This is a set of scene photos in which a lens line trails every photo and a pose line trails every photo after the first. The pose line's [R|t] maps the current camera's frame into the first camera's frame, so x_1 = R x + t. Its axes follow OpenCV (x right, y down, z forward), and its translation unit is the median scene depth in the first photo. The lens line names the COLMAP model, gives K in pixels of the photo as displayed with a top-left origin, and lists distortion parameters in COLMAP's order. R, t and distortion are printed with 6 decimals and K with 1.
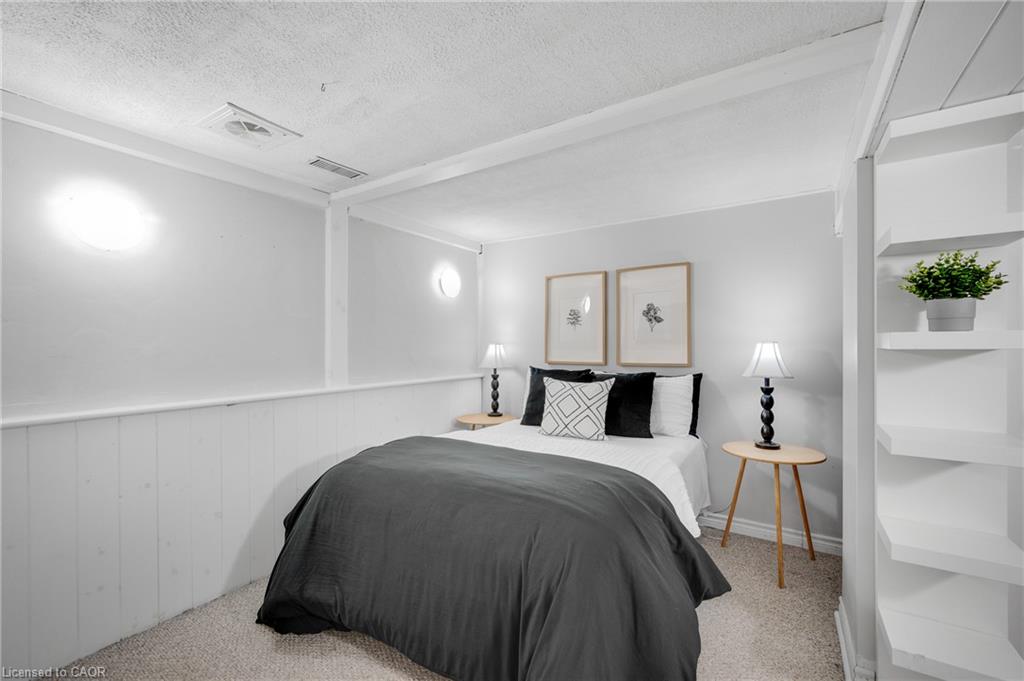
lens RADIAL K [[409.2, 0, 562.4], [0, 409.2, 351.1], [0, 0, 1]] dist [-0.001244, -0.000285]
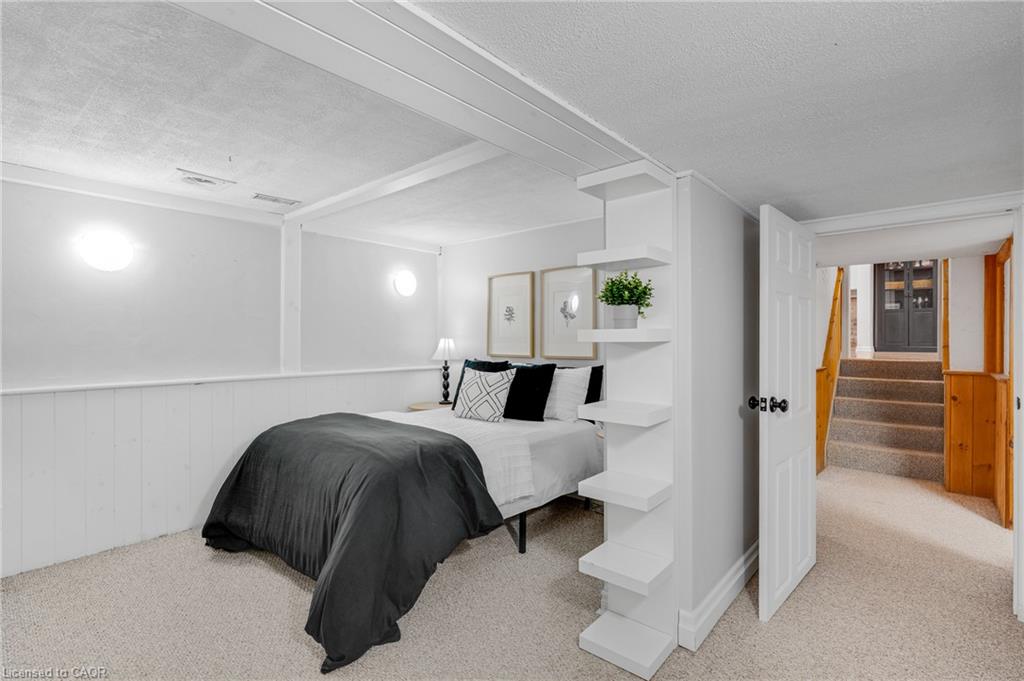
lens RADIAL K [[420.5, 0, 516.2], [0, 420.5, 344.3], [0, 0, 1]] dist [-0.000783, -0.000127]
pose [[0.991999, 0.004201, -0.126173, 0.274111], [-0.004655, 0.999984, -0.003300, 0.003058], [0.126158, 0.003861, 0.992003, -0.153643]]
